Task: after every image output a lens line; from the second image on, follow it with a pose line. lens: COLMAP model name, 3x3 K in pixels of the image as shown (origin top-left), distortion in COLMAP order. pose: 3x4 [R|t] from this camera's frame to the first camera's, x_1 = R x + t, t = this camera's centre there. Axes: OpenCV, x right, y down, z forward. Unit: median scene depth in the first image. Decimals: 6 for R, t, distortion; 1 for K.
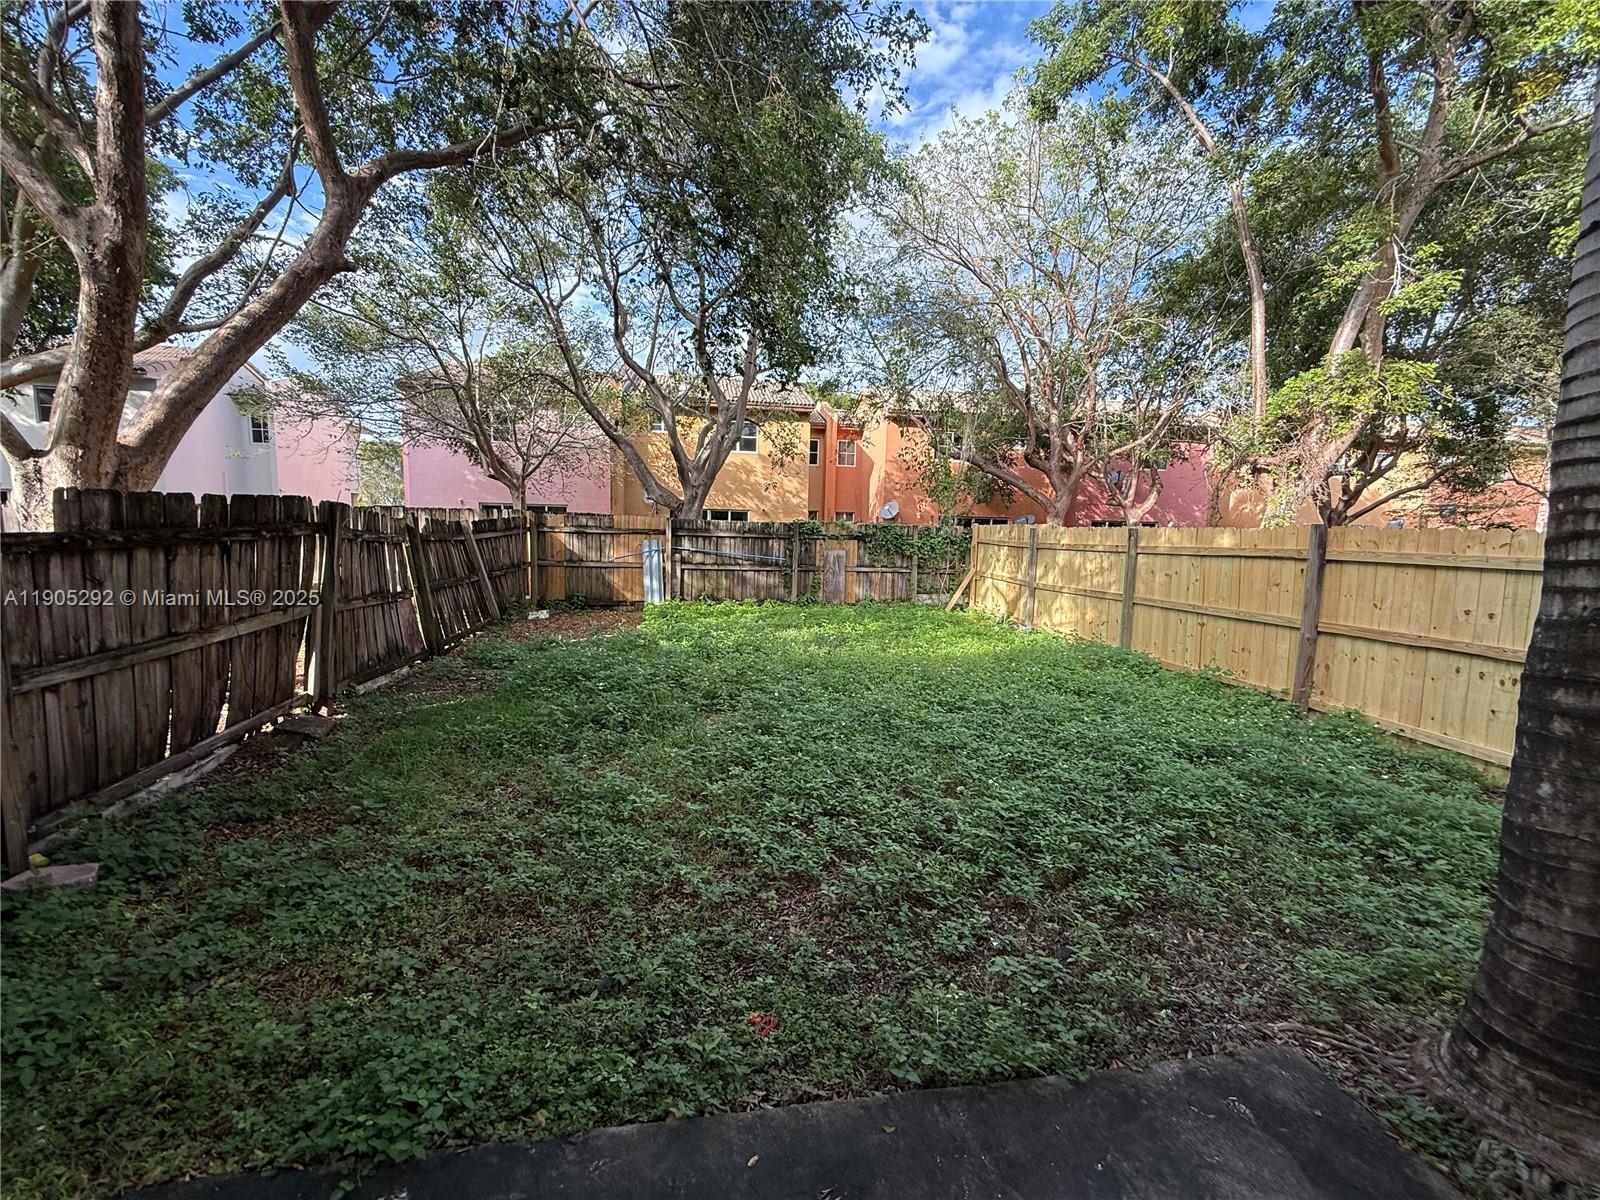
lens RADIAL K [[645.0, 0, 796.6], [0, 645.0, 600.6], [0, 0, 1]] dist [0.002831, 0.000206]
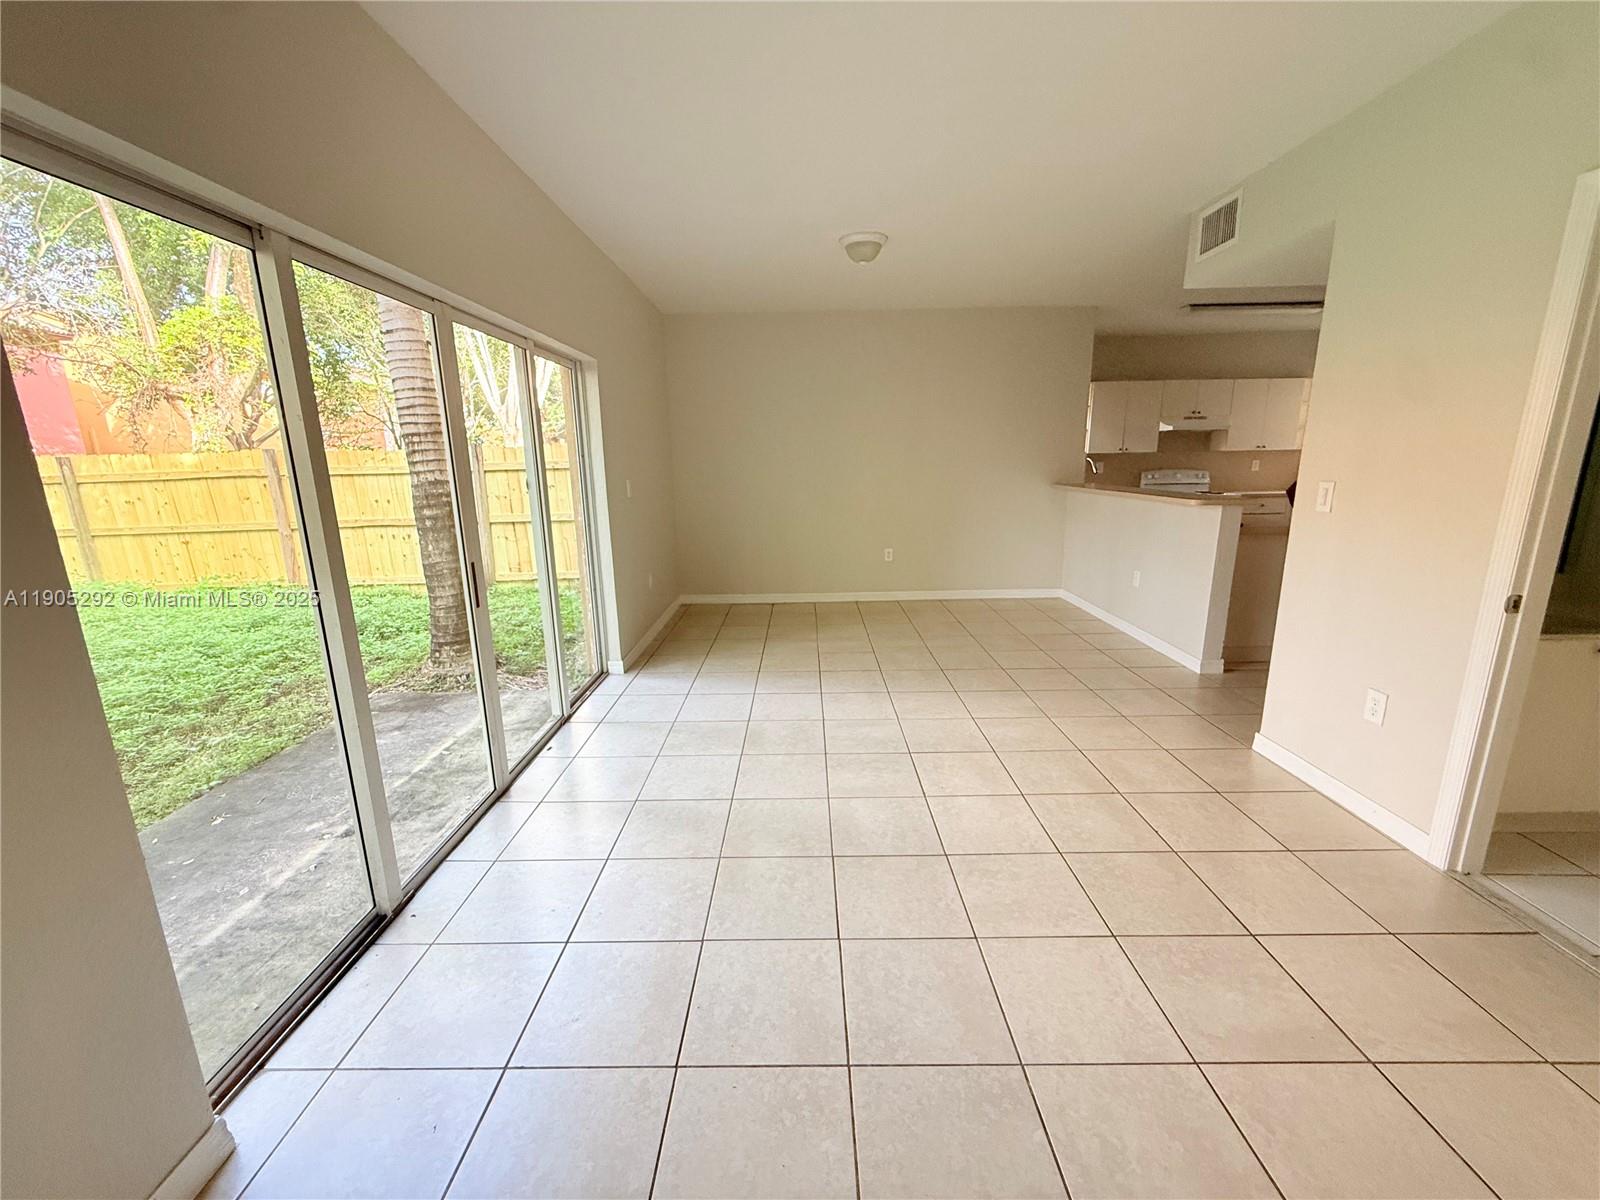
lens RADIAL K [[645.0, 0, 796.6], [0, 645.0, 600.6], [0, 0, 1]] dist [0.002831, 0.000206]
pose [[0.165638, -0.243638, 0.955617, -0.458424], [0.133107, 0.965659, 0.223127, 0.040079], [-0.977163, 0.090241, 0.192380, -0.372548]]
